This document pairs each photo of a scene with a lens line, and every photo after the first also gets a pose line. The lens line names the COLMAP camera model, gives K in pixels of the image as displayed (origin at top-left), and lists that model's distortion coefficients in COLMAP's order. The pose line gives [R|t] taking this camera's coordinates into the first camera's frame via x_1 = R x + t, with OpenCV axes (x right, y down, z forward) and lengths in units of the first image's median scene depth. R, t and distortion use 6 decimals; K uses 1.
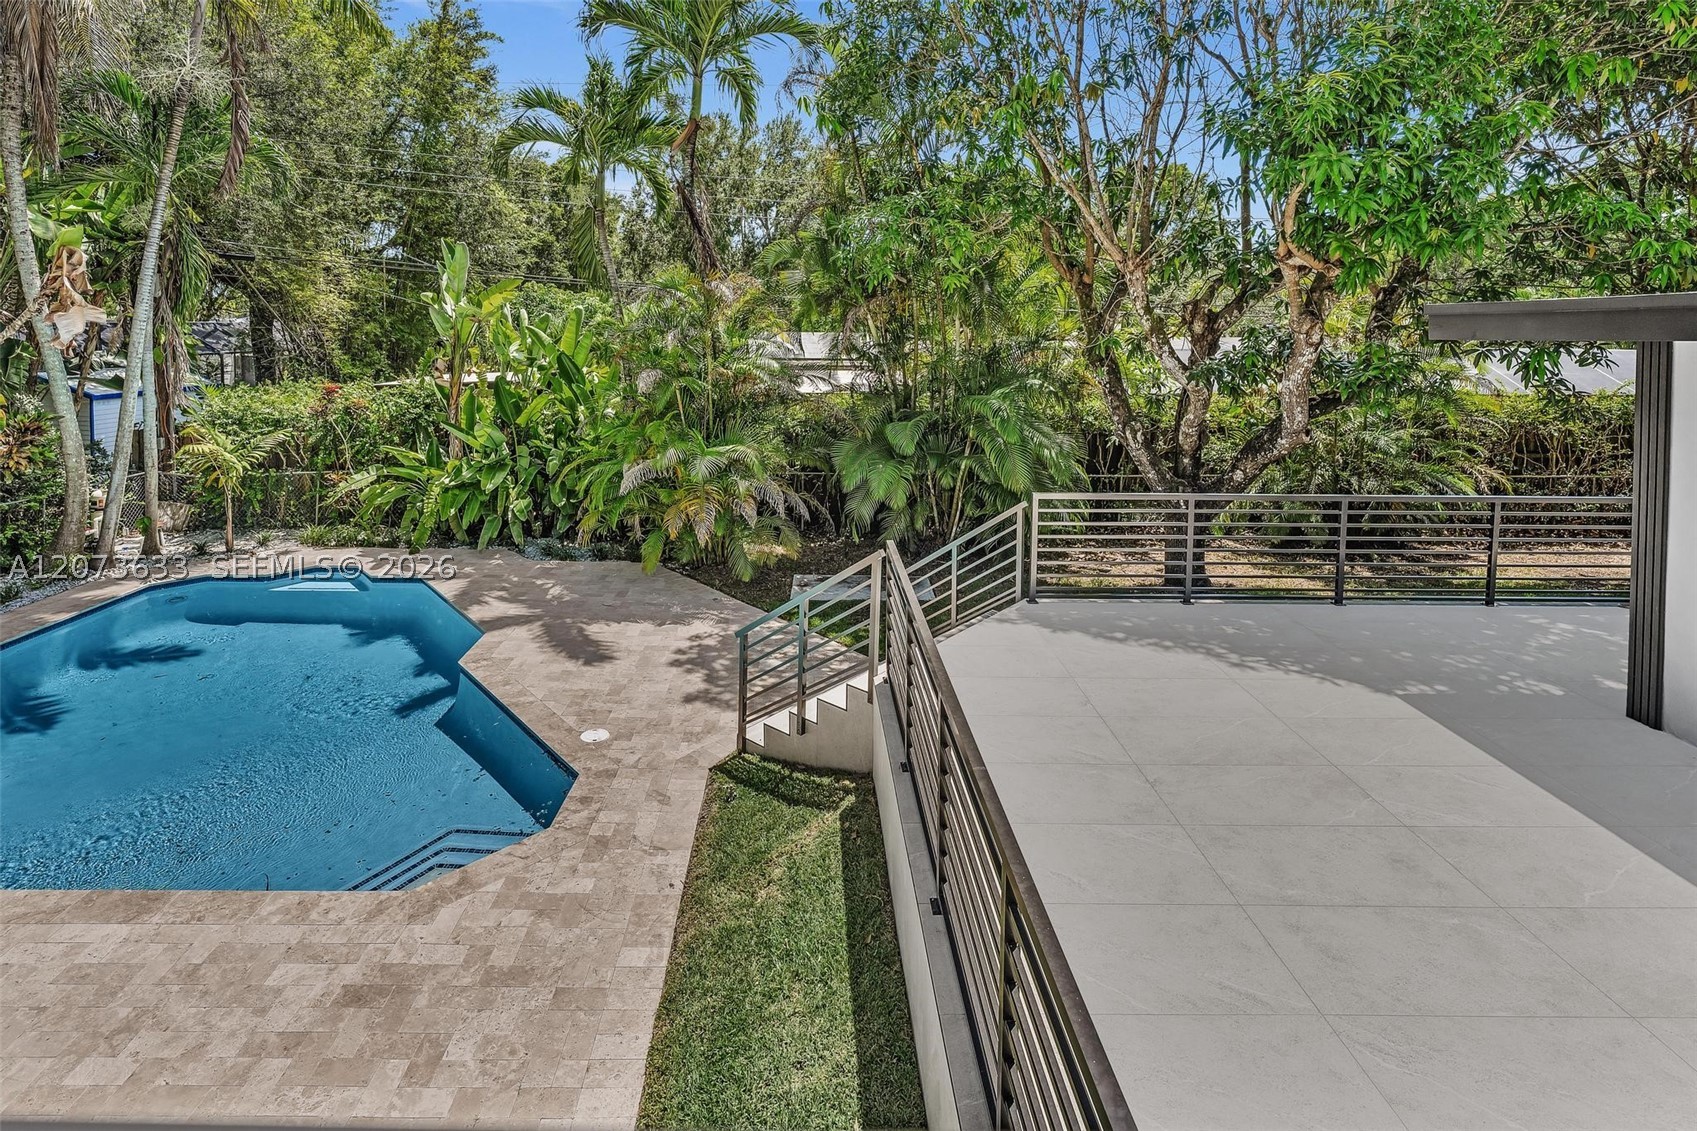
lens RADIAL K [[834.2, 0, 827.1], [0, 834.2, 362.9], [0, 0, 1]] dist [0.000589, 0.000551]
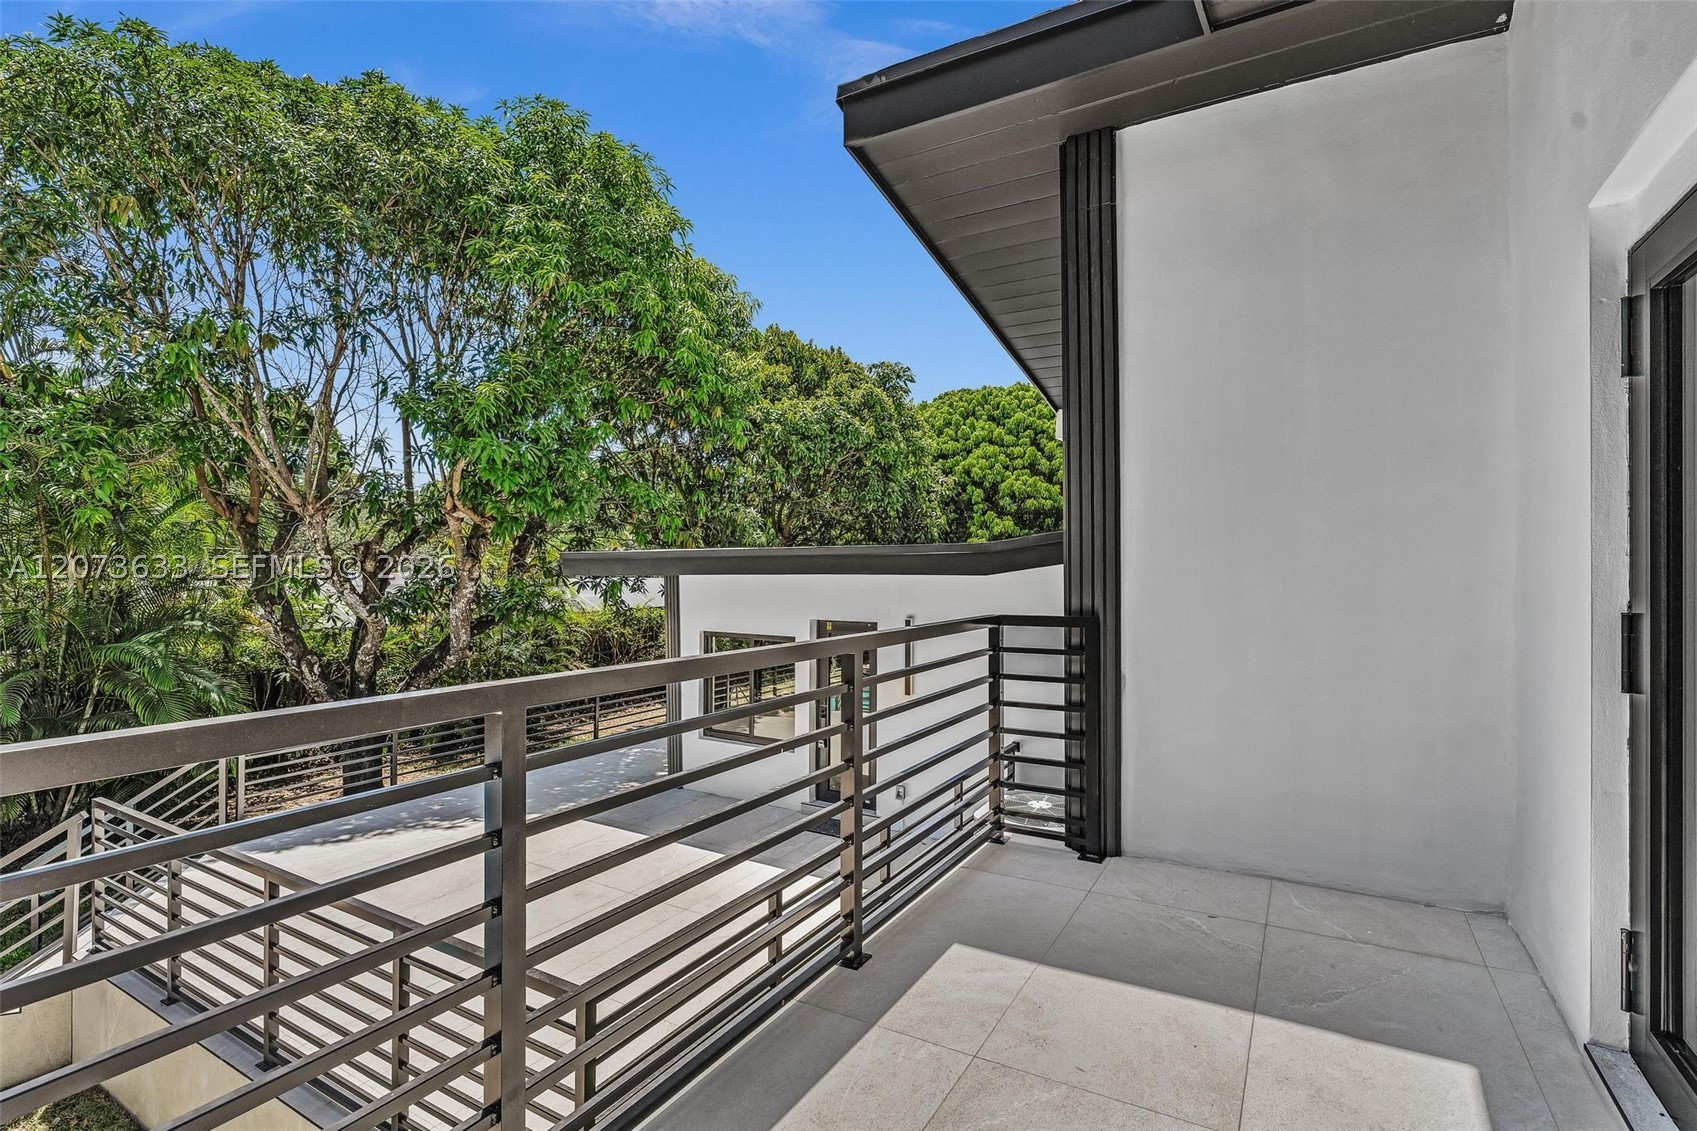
lens RADIAL K [[790.0, 0, 850.1], [0, 790.0, 548.5], [0, 0, 1]] dist [-0.002535, -0.000095]
pose [[0.520831, 0.012584, 0.853567, -0.118691], [0.038408, 0.998533, -0.038157, -0.000696], [-0.852795, 0.052657, 0.519584, -0.101163]]
